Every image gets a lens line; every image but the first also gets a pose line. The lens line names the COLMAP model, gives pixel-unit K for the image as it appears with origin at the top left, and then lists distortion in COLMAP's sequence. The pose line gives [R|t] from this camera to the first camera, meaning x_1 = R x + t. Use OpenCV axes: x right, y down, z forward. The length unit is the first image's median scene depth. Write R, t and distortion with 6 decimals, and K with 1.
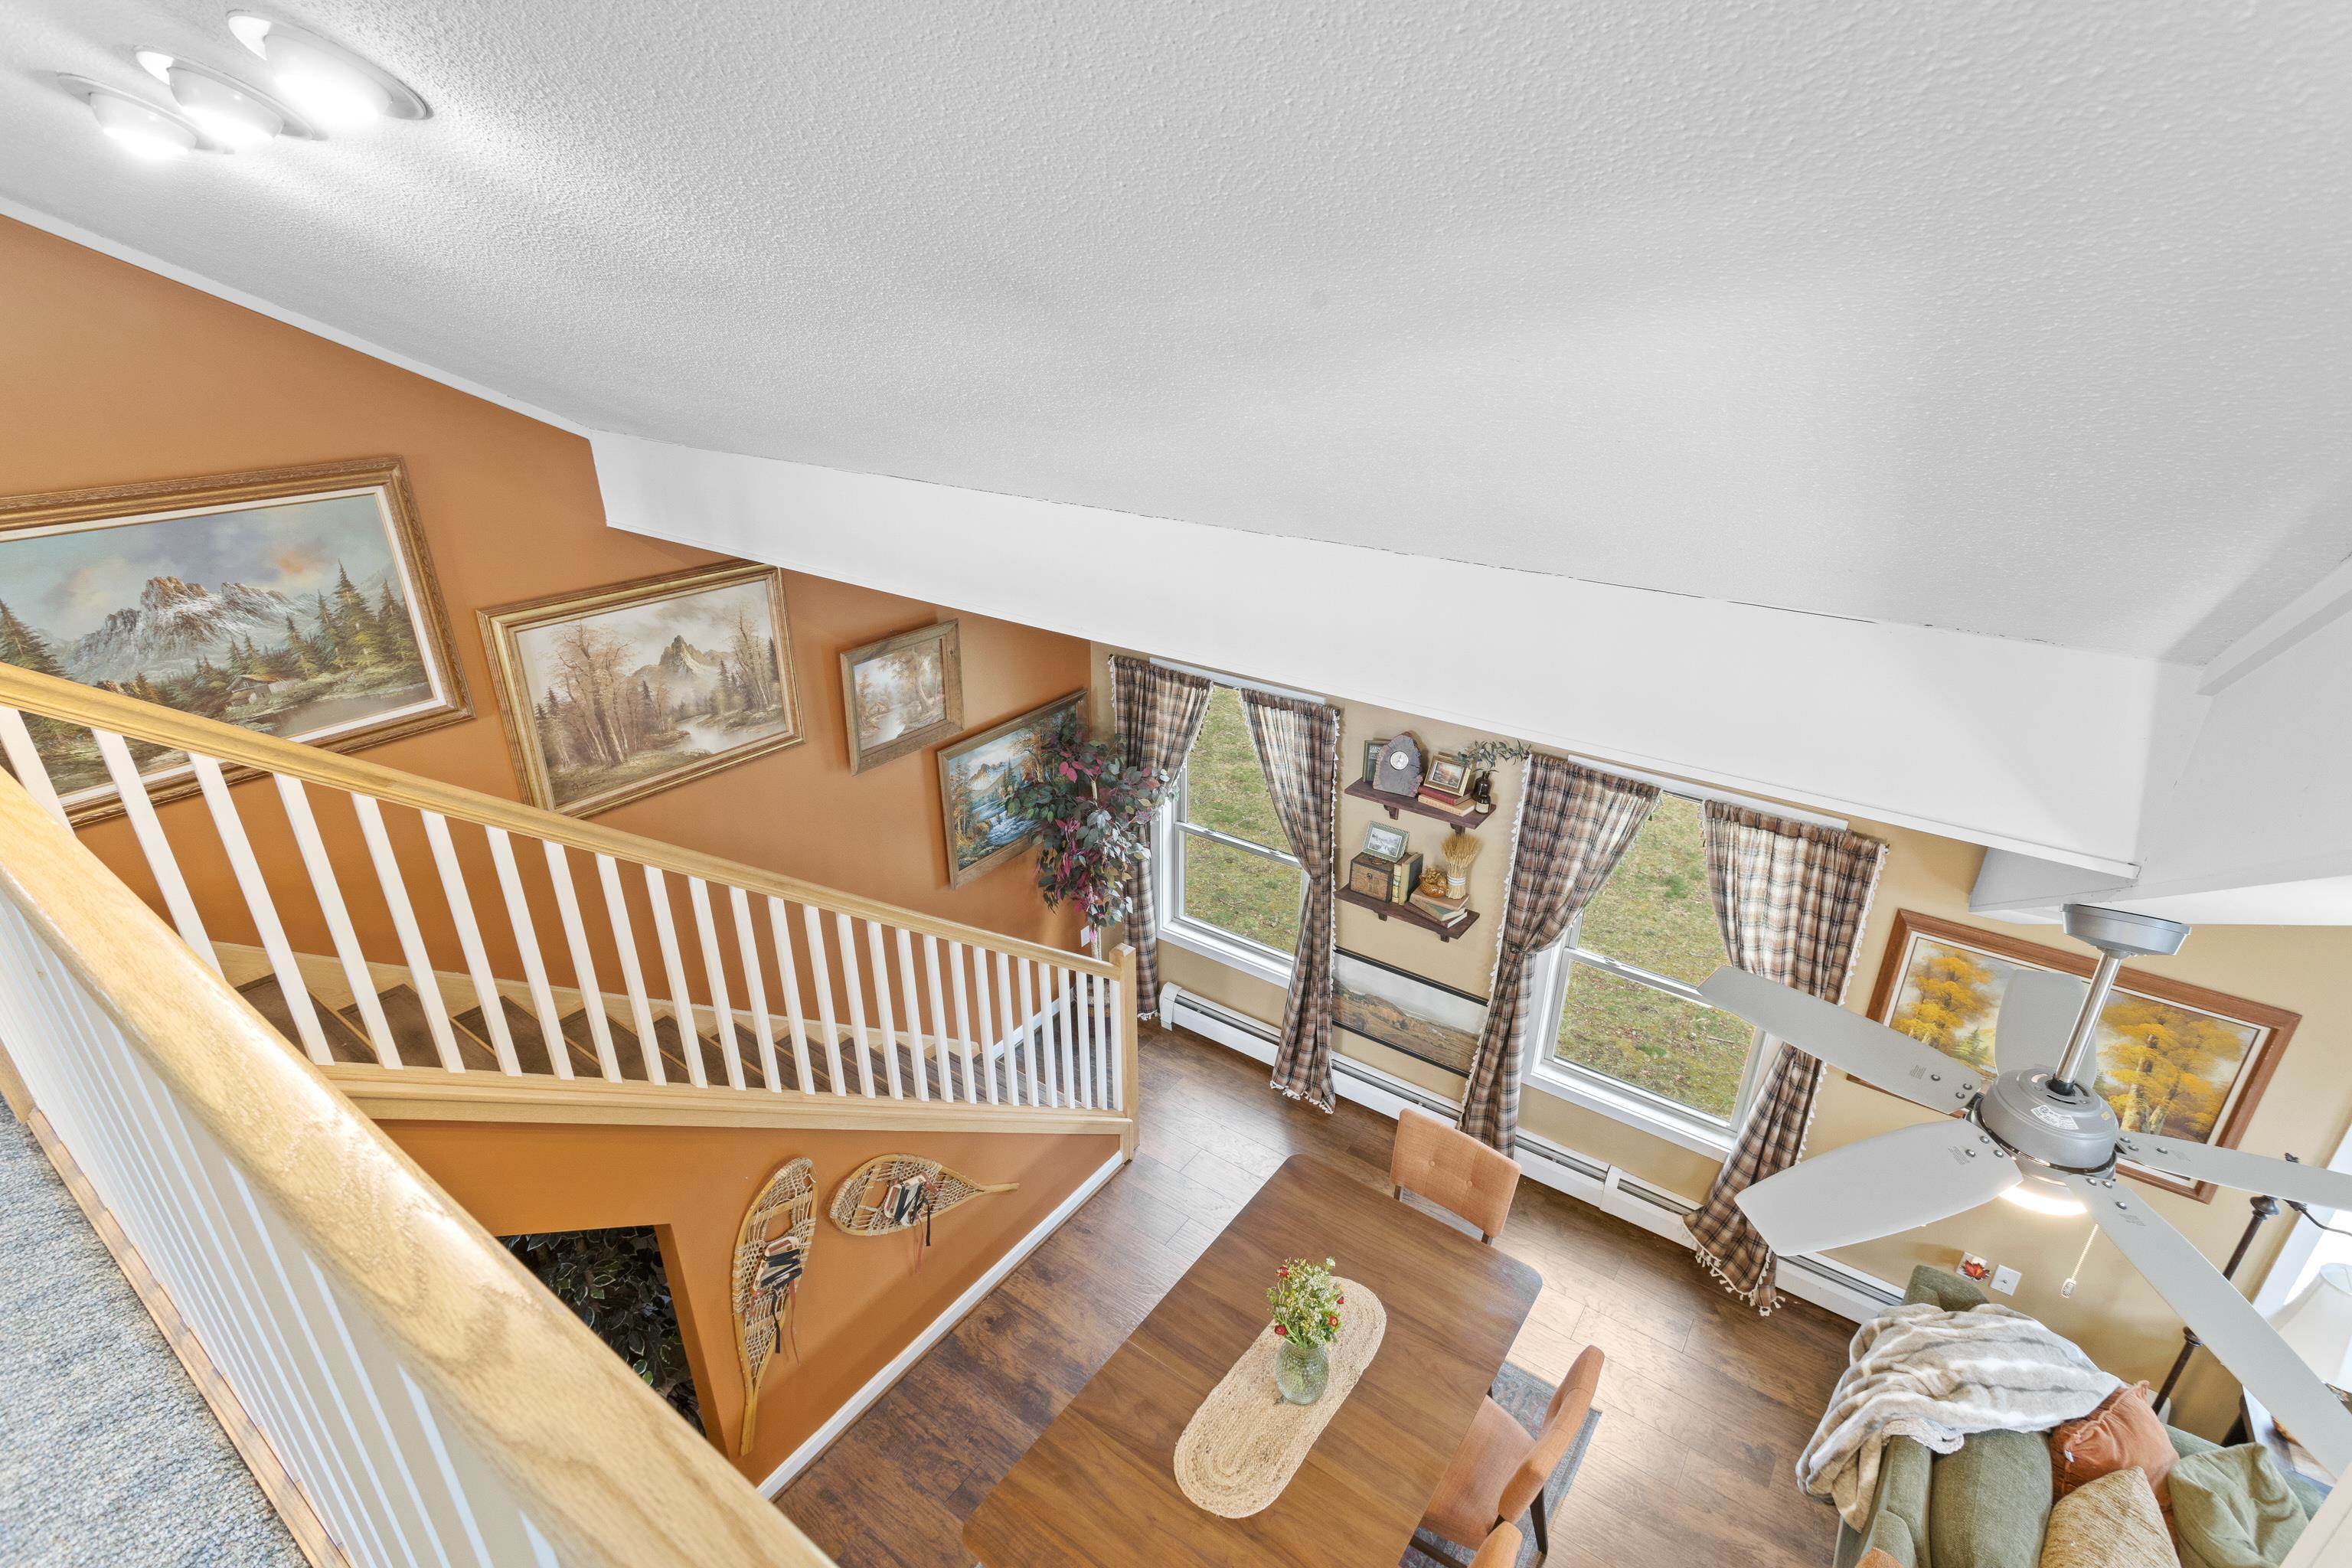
lens RADIAL K [[1124.8, 0, 1177.8], [0, 1124.8, 769.5], [0, 0, 1]] dist [0.004984, 0.000457]
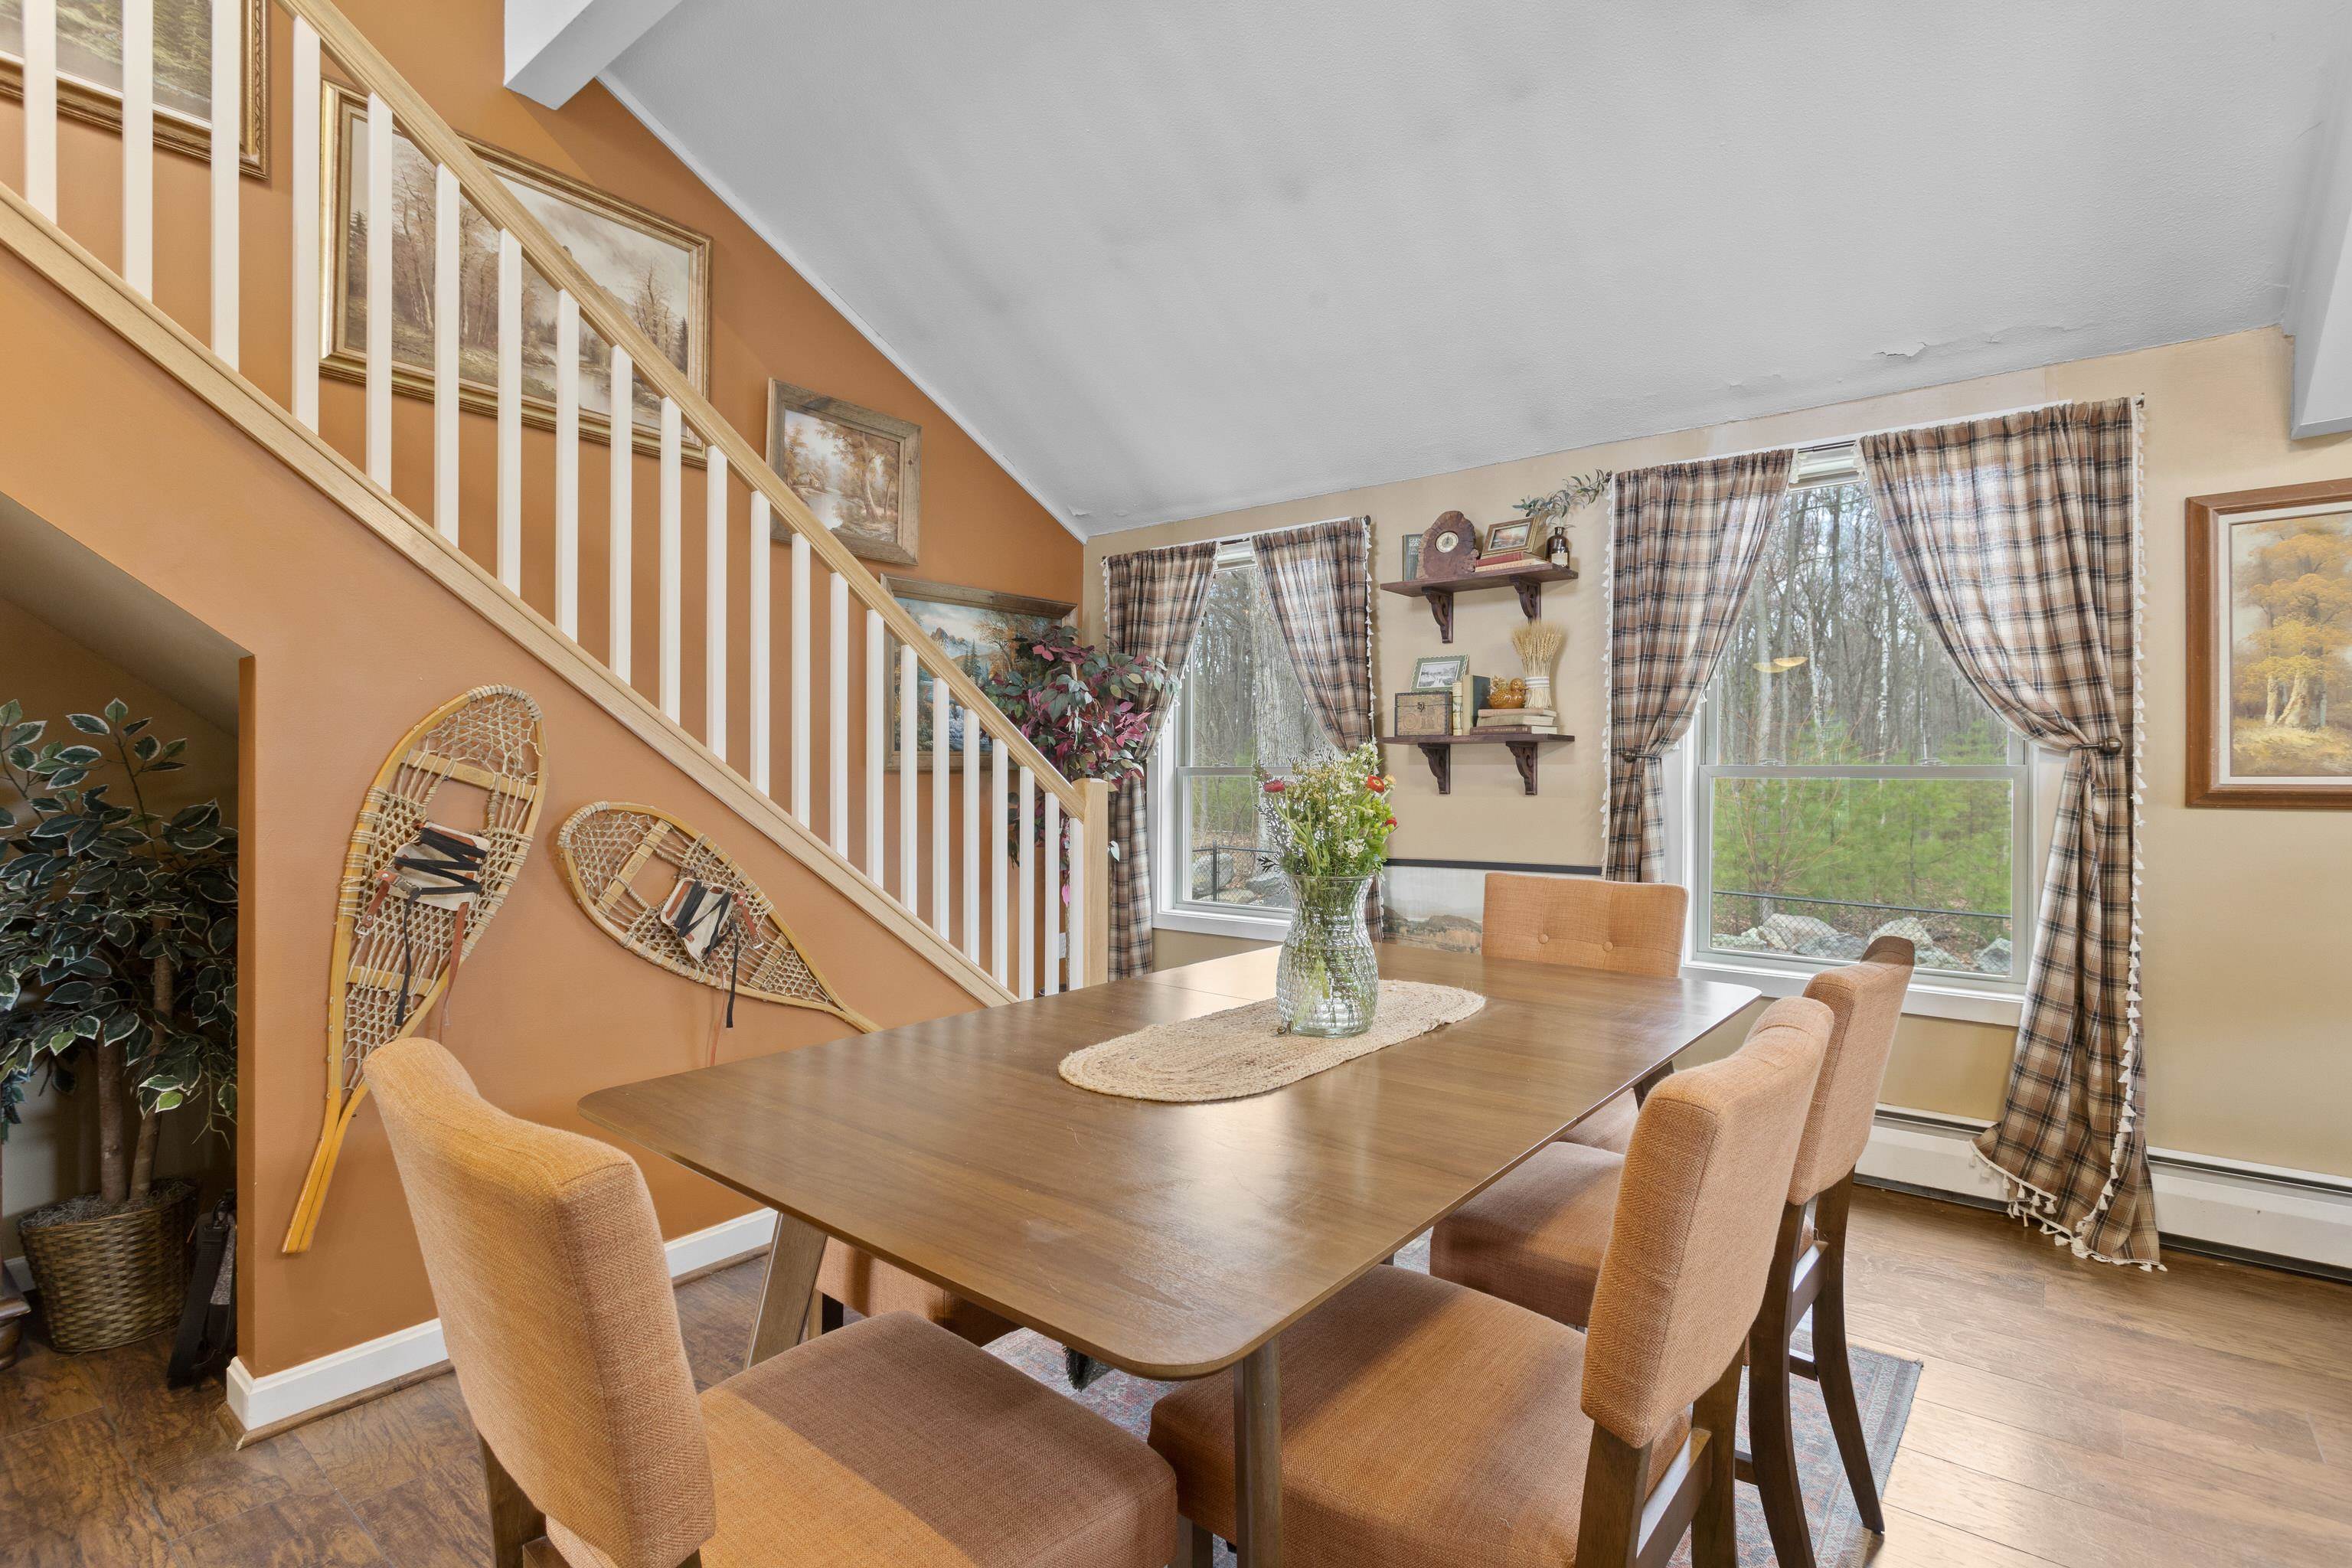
lens RADIAL K [[1124.8, 0, 1171.3], [0, 1124.8, 773.0], [0, 0, 1]] dist [0.004984, 0.000457]
pose [[0.998565, -0.000978, -0.053545, 0.046767], [-0.020997, 0.912630, -0.408247, 0.491152], [0.049266, 0.408785, 0.911300, 0.347980]]
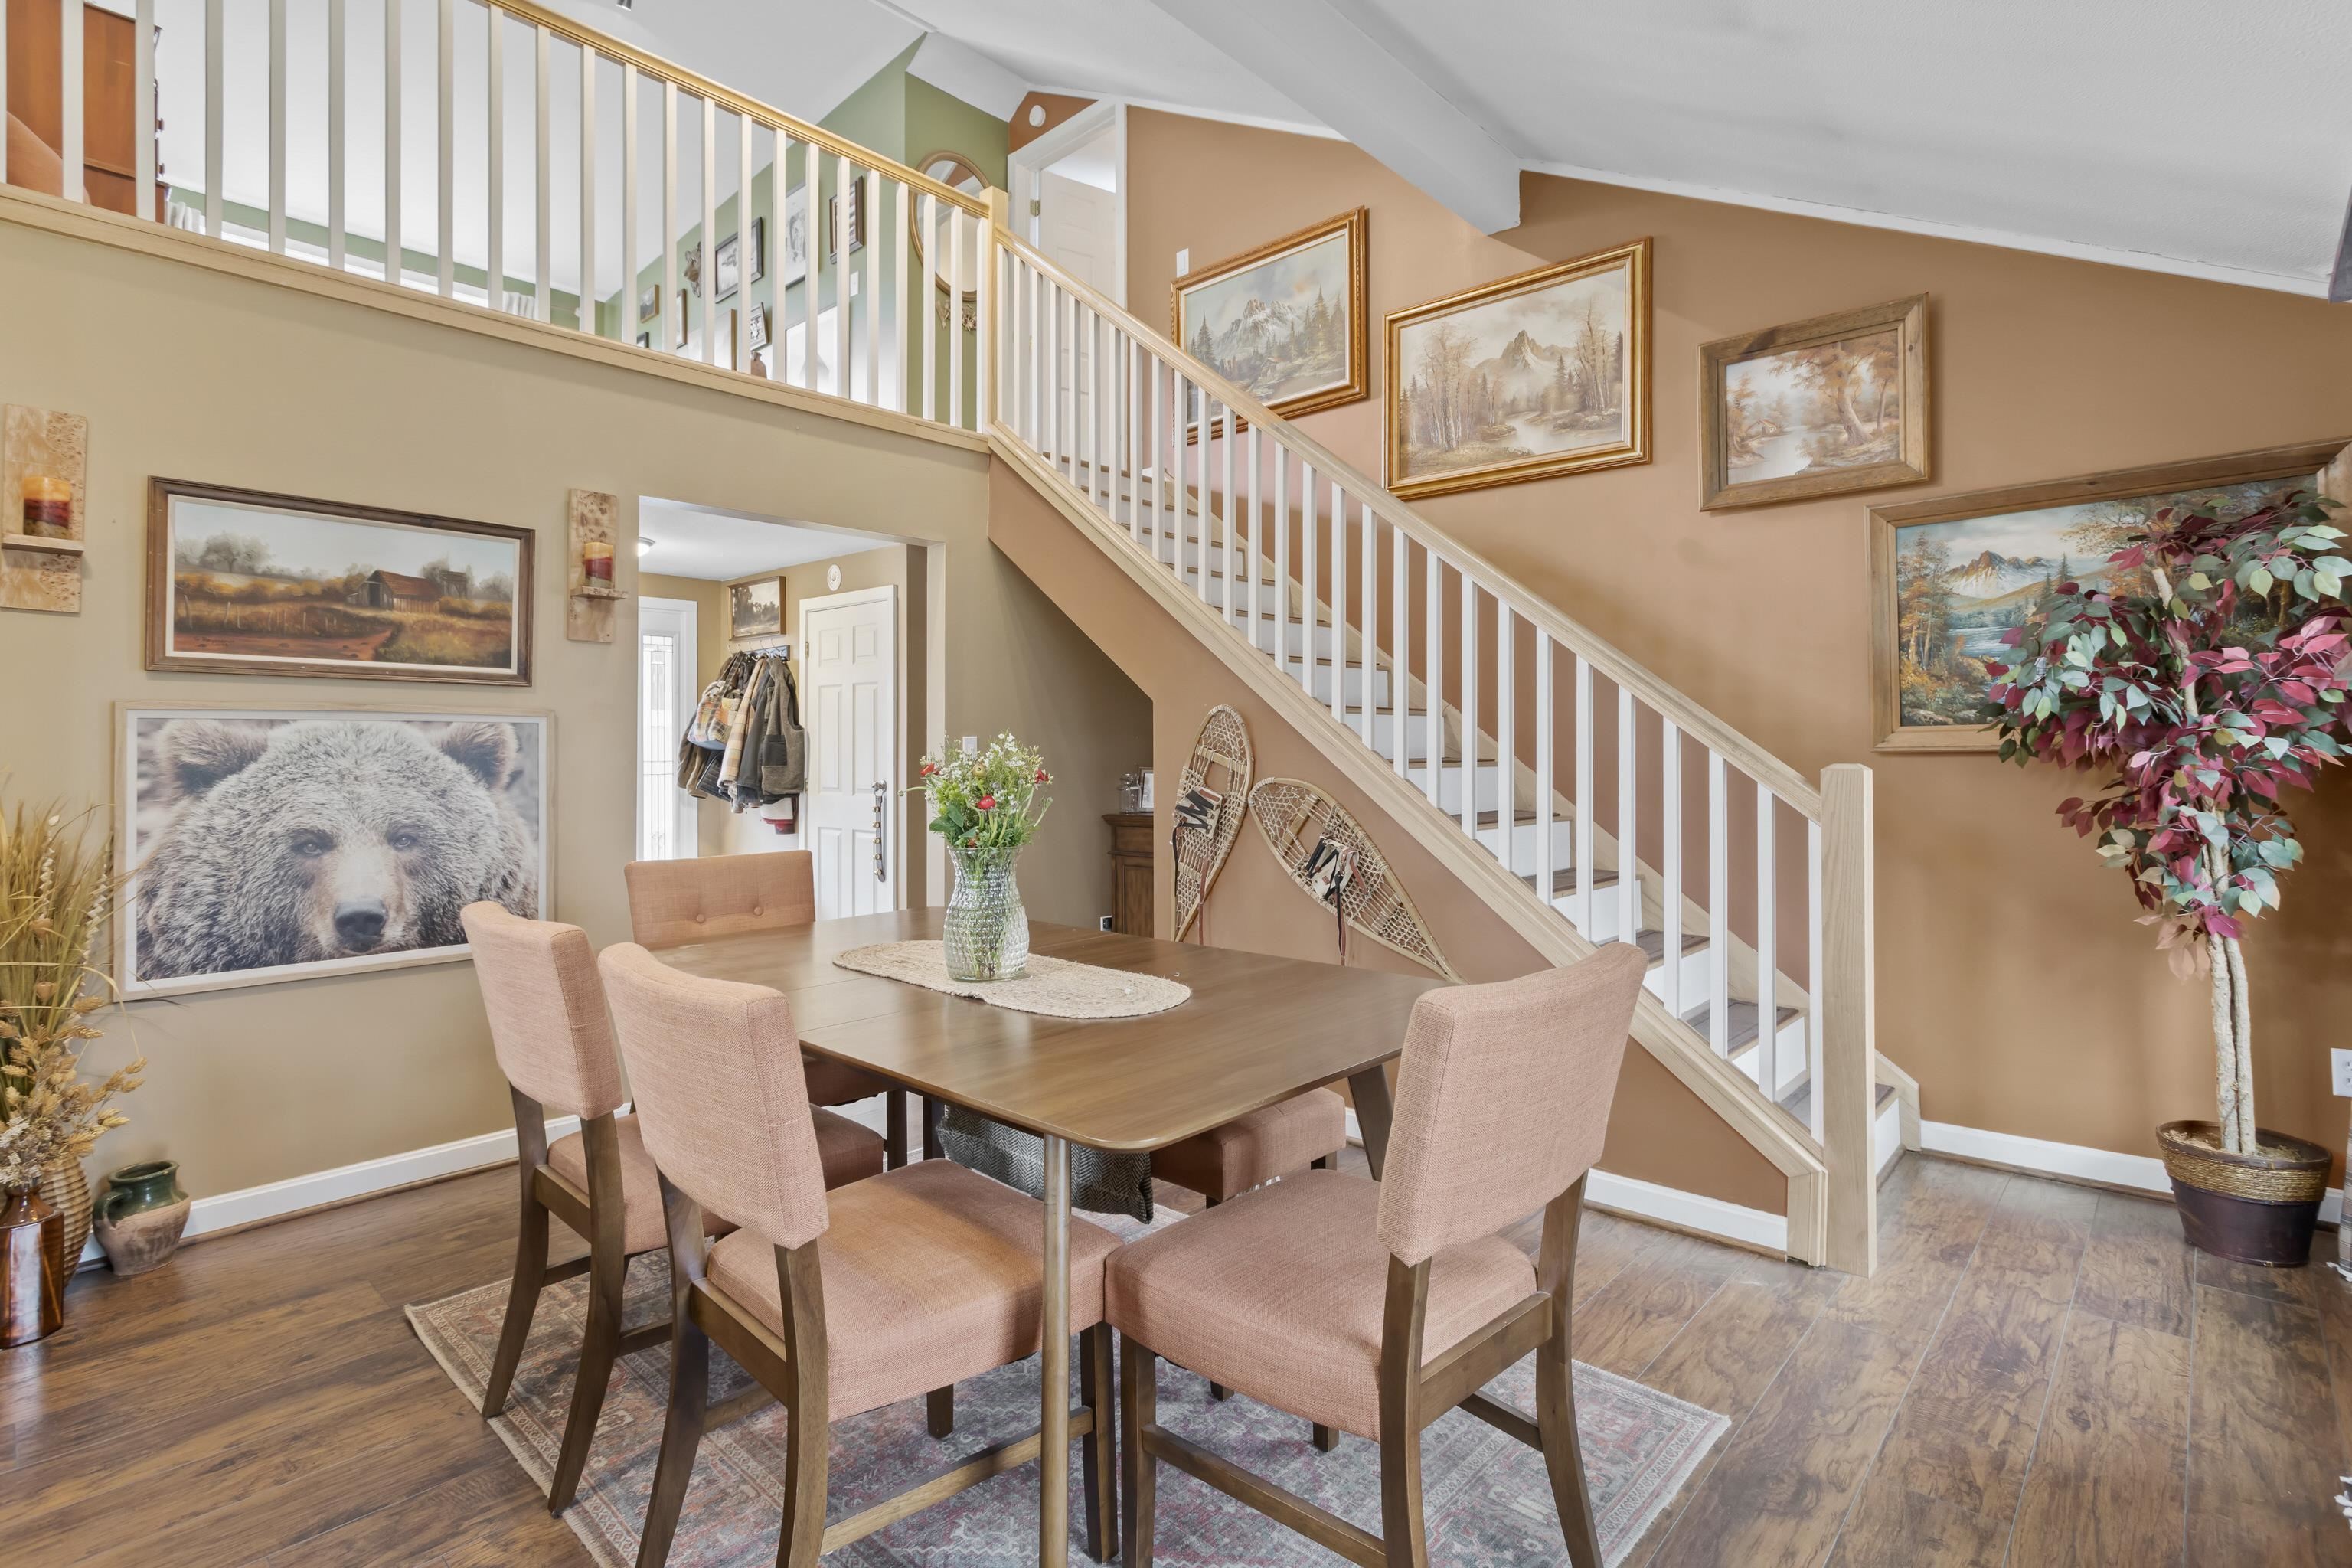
lens RADIAL K [[1124.8, 0, 1215.2], [0, 1124.8, 743.6], [0, 0, 1]] dist [0.004984, 0.000457]
pose [[-0.098826, -0.011988, -0.995033, 0.526055], [-0.400481, 0.915854, 0.028741, 0.268805], [0.910960, 0.401332, -0.095311, 0.842056]]
